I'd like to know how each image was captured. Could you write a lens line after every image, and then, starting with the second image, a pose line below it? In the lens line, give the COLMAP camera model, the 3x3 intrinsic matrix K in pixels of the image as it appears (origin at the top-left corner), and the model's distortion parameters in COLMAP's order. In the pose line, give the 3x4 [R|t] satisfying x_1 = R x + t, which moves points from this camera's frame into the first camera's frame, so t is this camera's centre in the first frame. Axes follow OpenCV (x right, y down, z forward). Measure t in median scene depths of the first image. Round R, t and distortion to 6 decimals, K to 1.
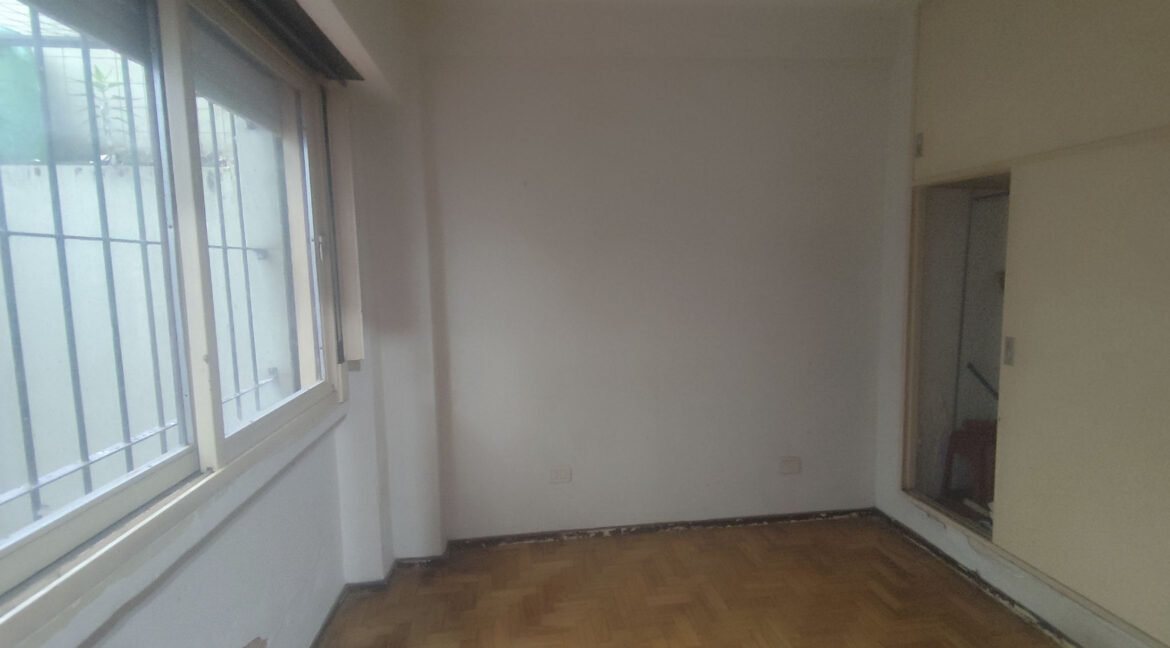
lens RADIAL K [[556.7, 0, 585.0], [0, 556.7, 324.0], [0, 0, 1]] dist [0.027004, -0.000591]
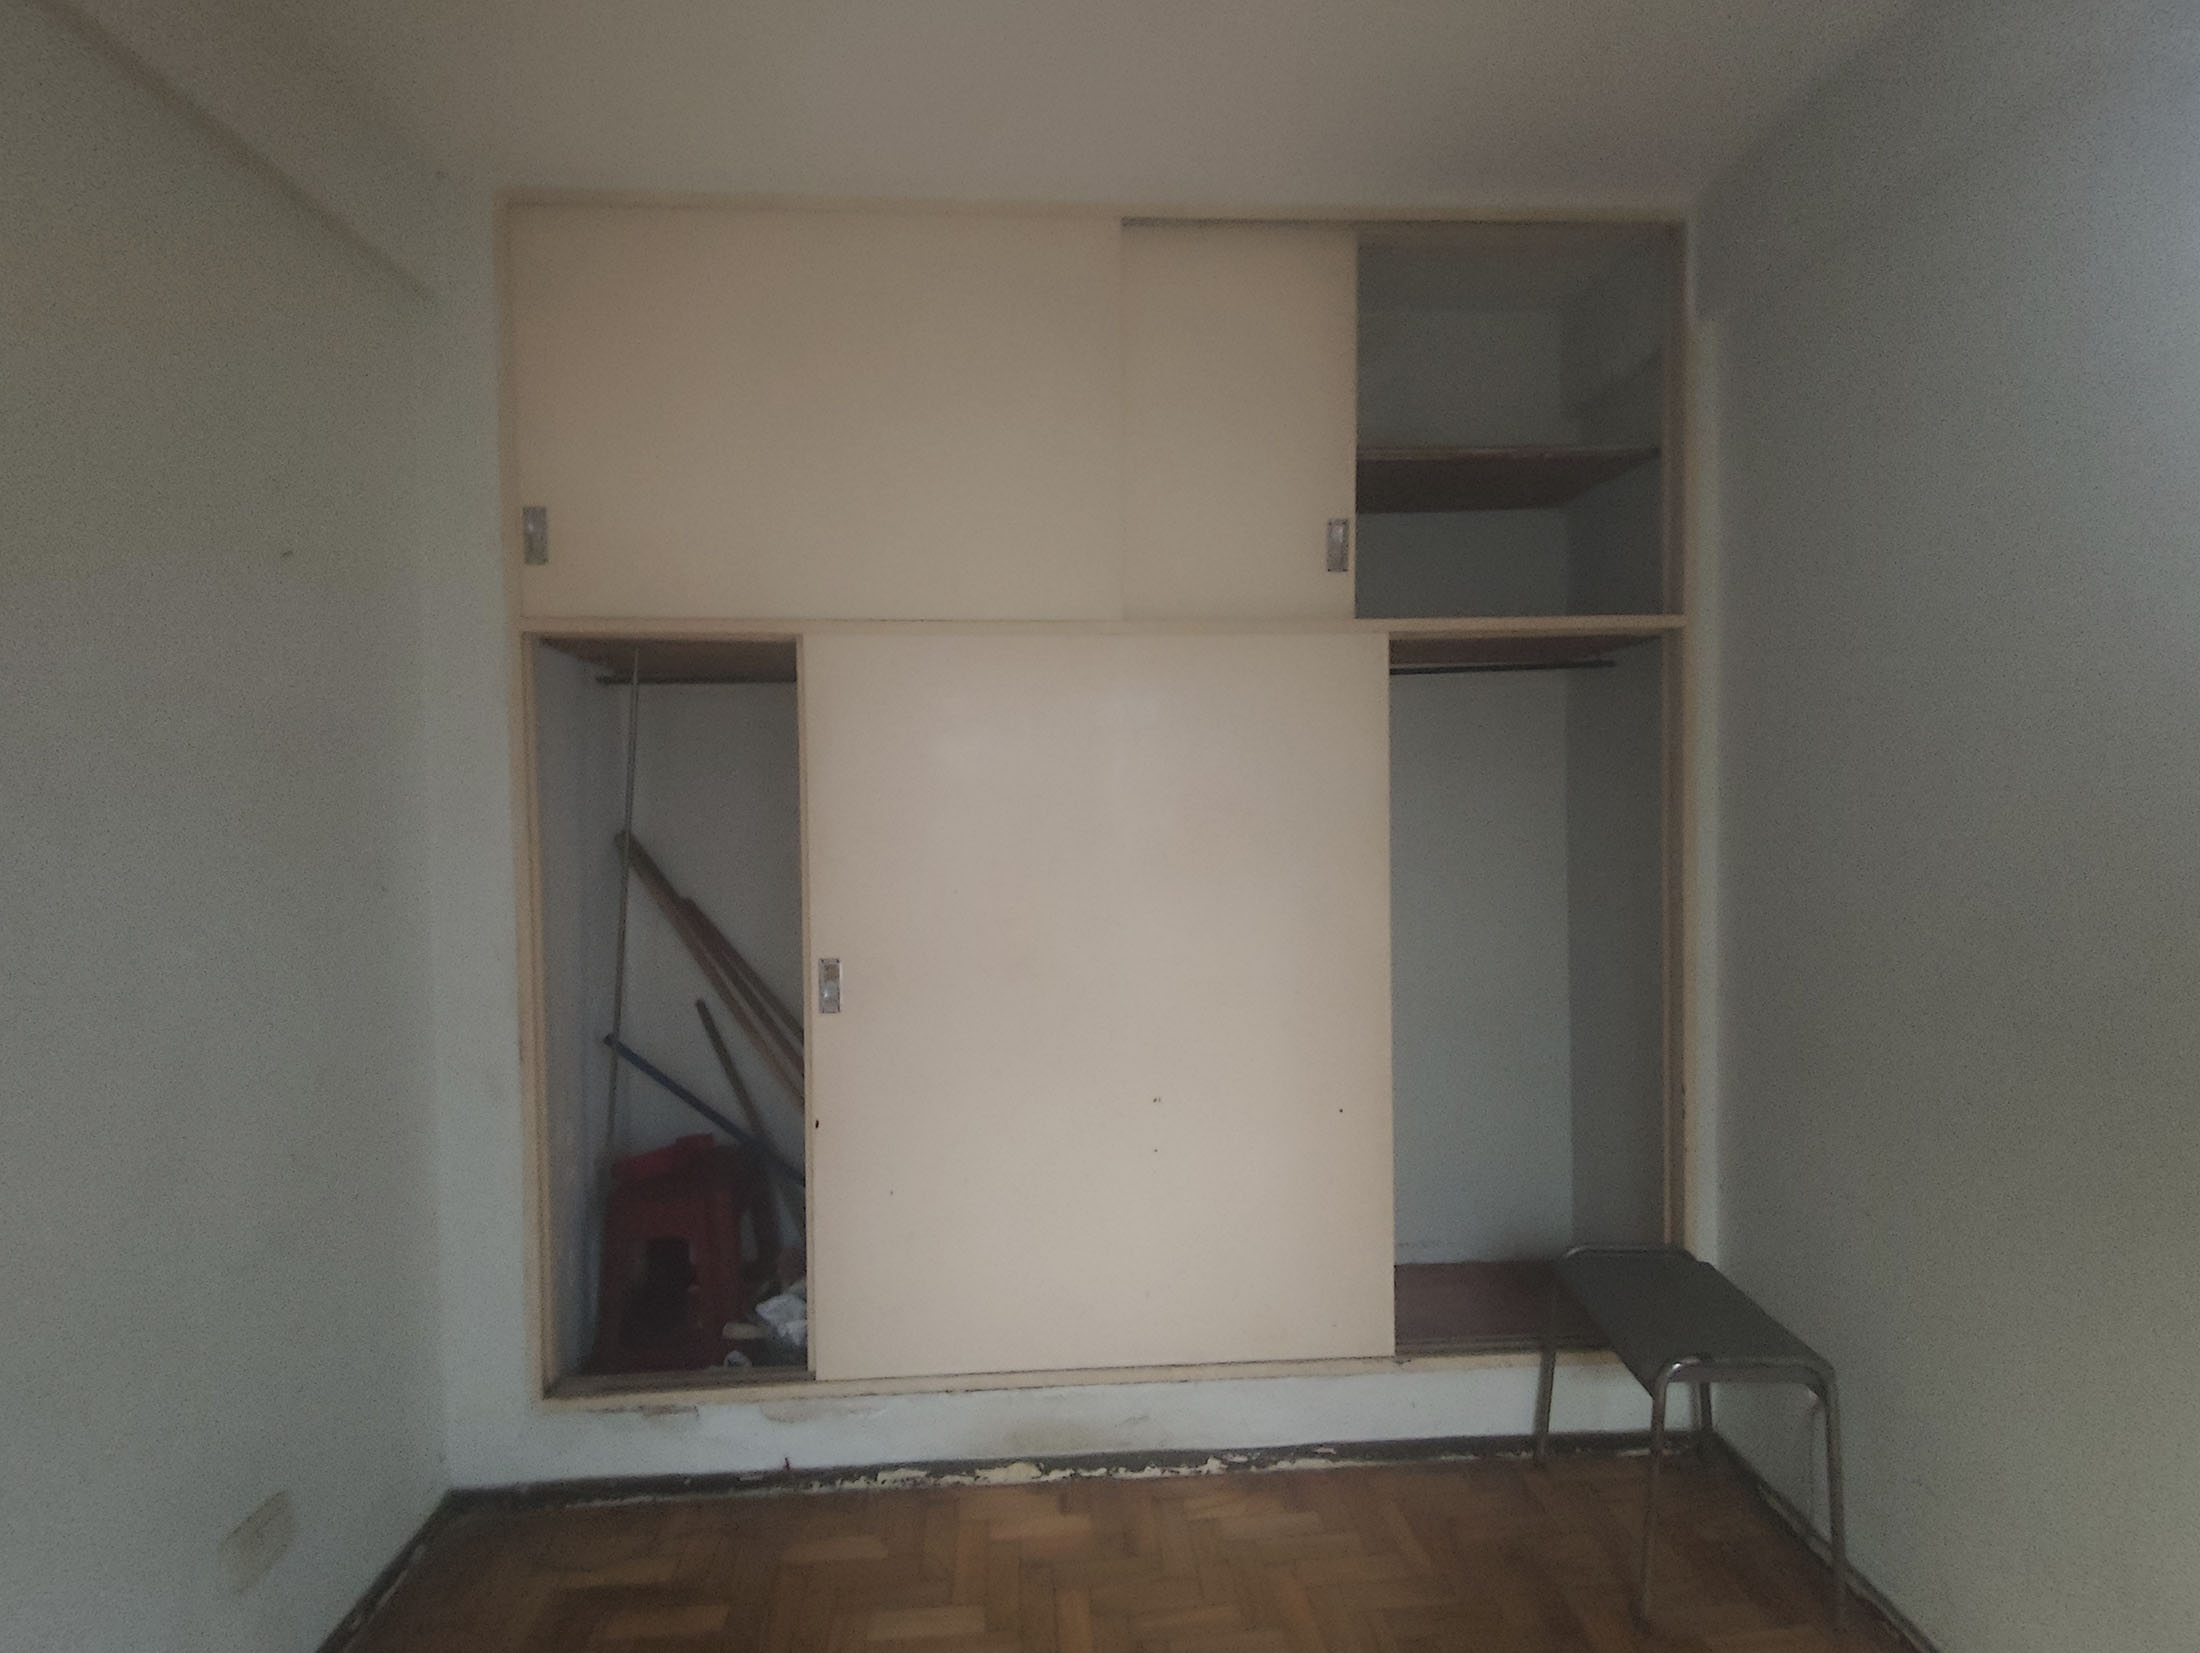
lens RADIAL K [[1014.5, 0, 1103.0], [0, 1014.5, 817.4], [0, 0, 1]] dist [0.031792, -0.016787]
pose [[0.071179, -0.016505, 0.997327, -0.140168], [0.126290, 0.991966, 0.007403, -0.073734], [-0.989436, 0.125425, 0.072691, 0.625065]]
